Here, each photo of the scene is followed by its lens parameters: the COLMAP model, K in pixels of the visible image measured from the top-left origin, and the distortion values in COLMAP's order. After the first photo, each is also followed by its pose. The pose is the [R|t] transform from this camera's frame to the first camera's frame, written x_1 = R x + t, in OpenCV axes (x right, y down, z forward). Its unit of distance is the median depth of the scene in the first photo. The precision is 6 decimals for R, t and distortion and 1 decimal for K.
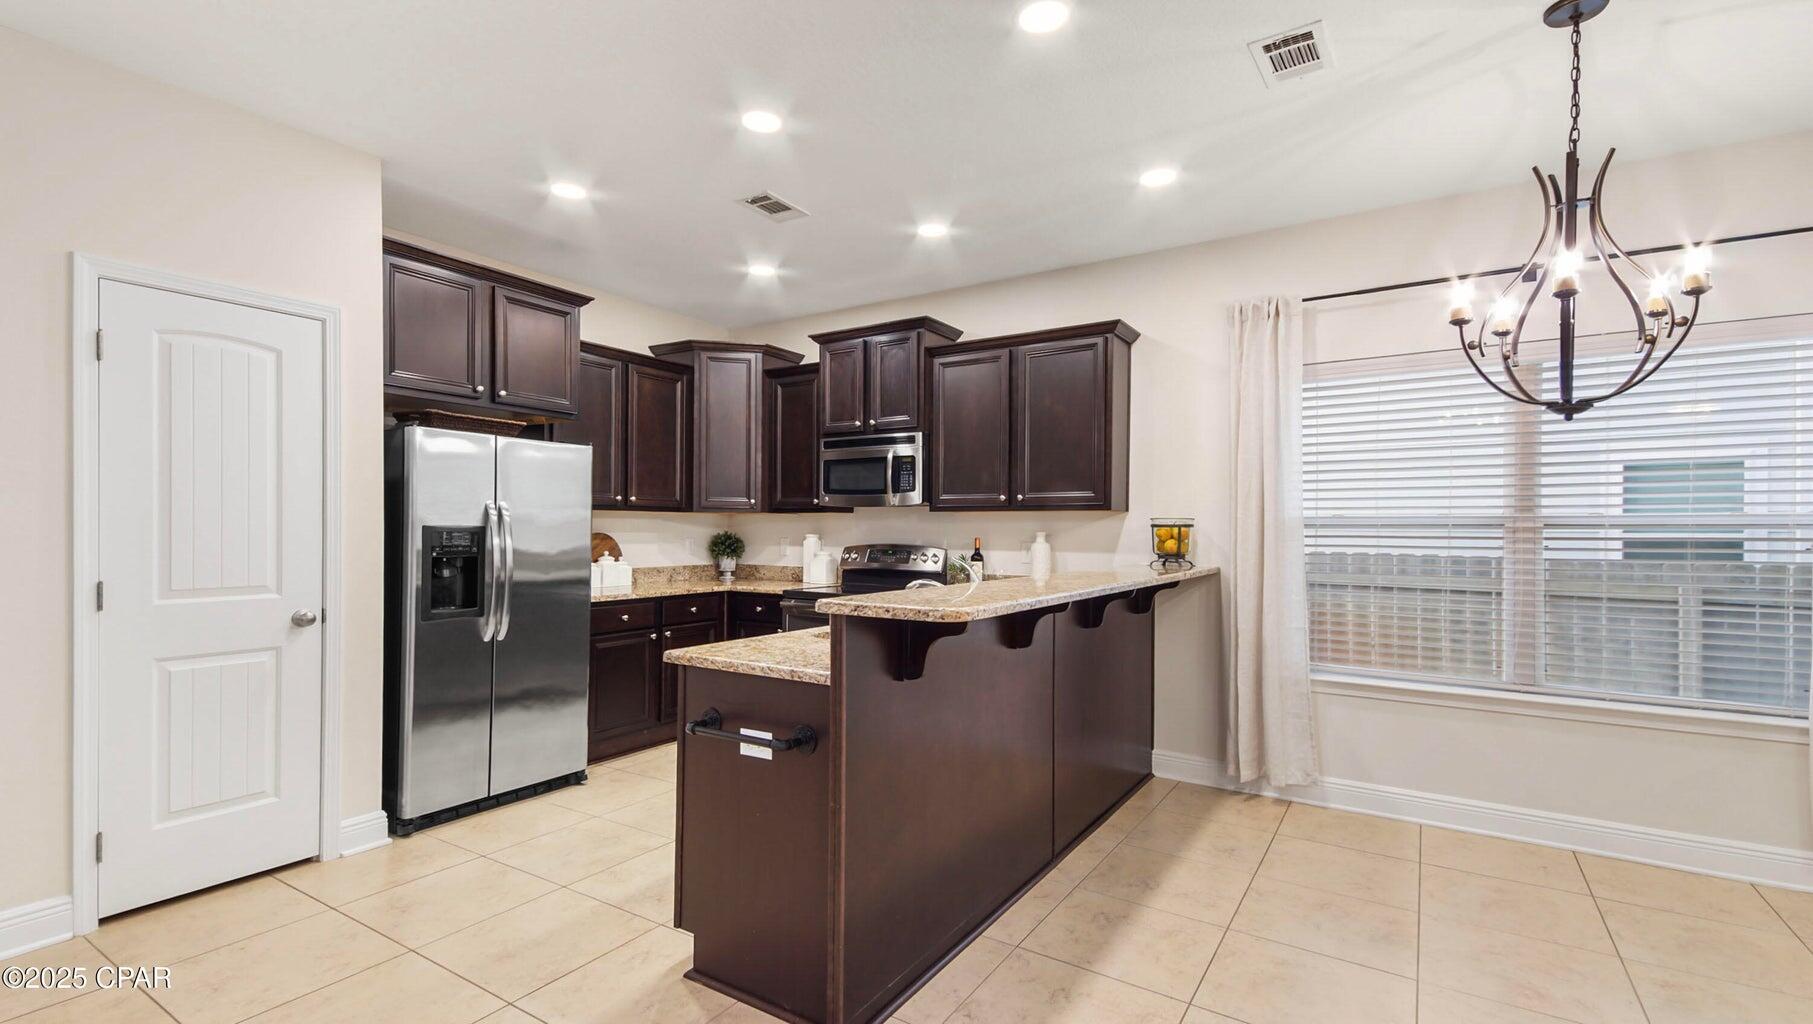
lens RADIAL K [[814.5, 0, 879.4], [0, 814.5, 531.2], [0, 0, 1]] dist [0.040336, -0.000018]
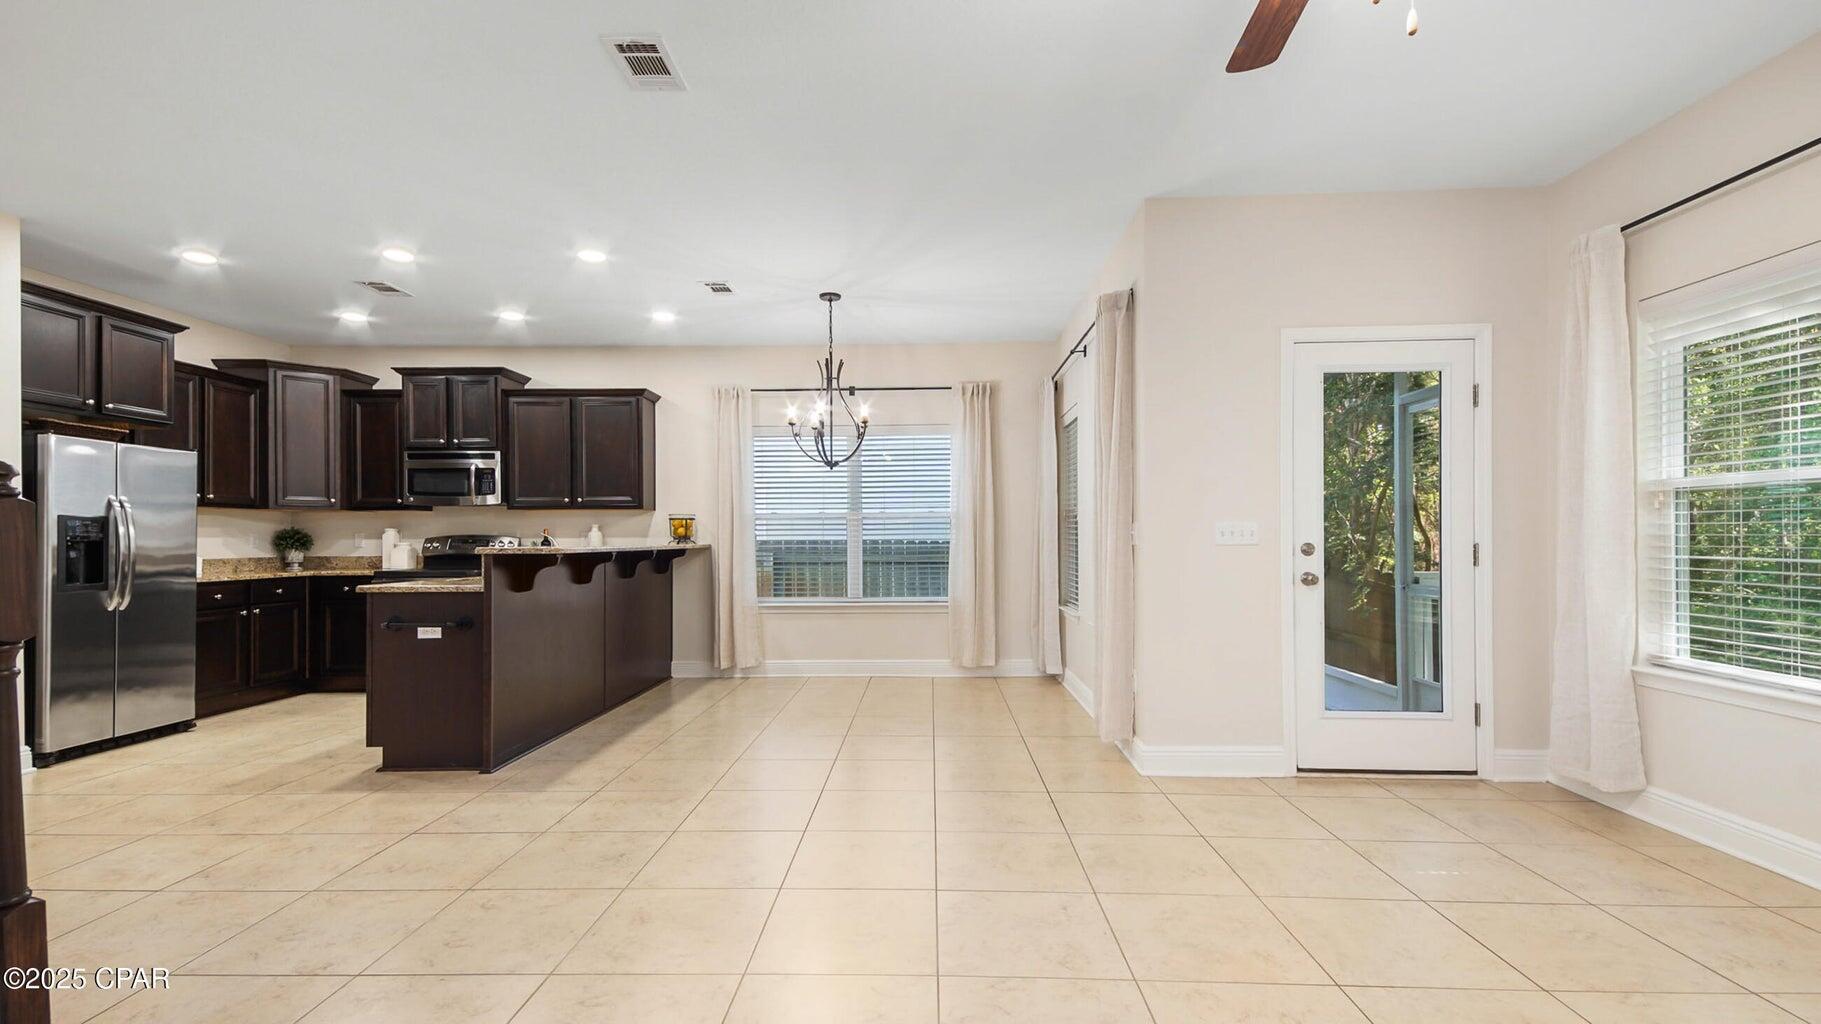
lens RADIAL K [[808.1, 0, 907.1], [0, 808.1, 532.6], [0, 0, 1]] dist [0.092885, -0.048677]
pose [[0.844943, -0.008022, 0.534797, -0.113290], [0.012552, 0.999910, -0.004833, 0.030148], [-0.534710, 0.010796, 0.844967, -0.534588]]
